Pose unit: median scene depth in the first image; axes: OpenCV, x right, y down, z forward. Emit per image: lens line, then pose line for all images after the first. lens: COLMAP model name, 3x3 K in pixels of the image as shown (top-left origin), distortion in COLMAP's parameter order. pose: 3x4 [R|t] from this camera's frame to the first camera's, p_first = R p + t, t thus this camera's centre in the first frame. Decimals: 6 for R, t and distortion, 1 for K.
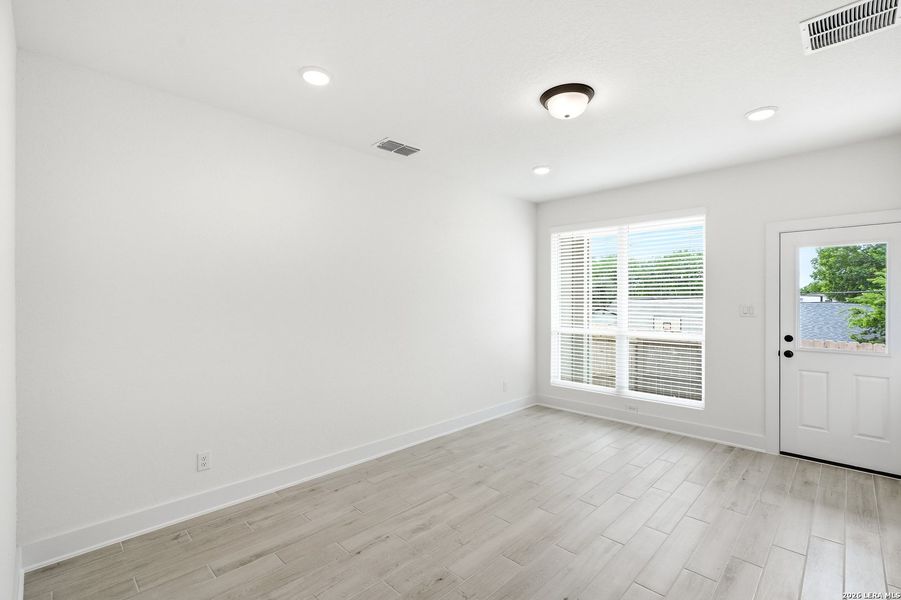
lens RADIAL K [[409.6, 0, 448.3], [0, 409.6, 295.9], [0, 0, 1]] dist [0.000508, 0.000015]
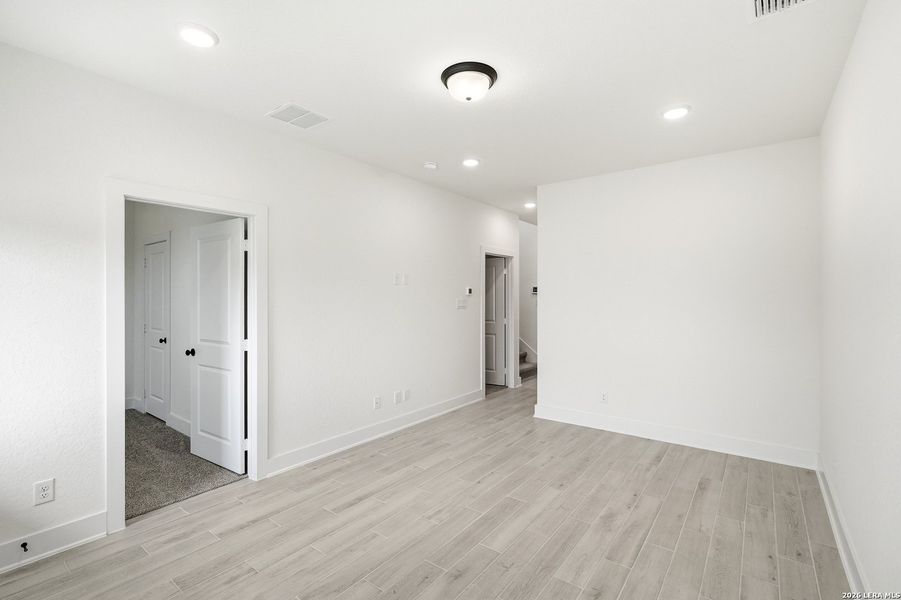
lens RADIAL K [[411.1, 0, 449.1], [0, 411.1, 302.3], [0, 0, 1]] dist [-0.002268, -0.000019]
pose [[-0.992296, -0.001704, -0.123878, 0.313367], [-0.002118, 0.999993, 0.003213, 0.015239], [0.123872, 0.003451, -0.992292, 1.337494]]
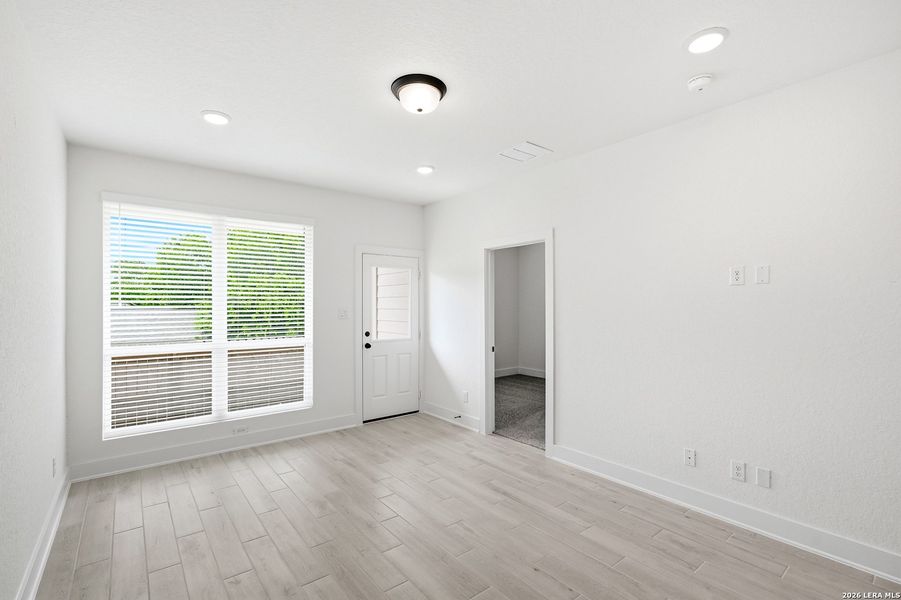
lens RADIAL K [[411.1, 0, 449.1], [0, 411.1, 302.3], [0, 0, 1]] dist [-0.002268, -0.000019]
pose [[0.126644, 0.004202, 0.991939, -0.448356], [-0.004587, 0.999983, -0.003650, 0.005699], [-0.991938, -0.004088, 0.126662, 0.567108]]
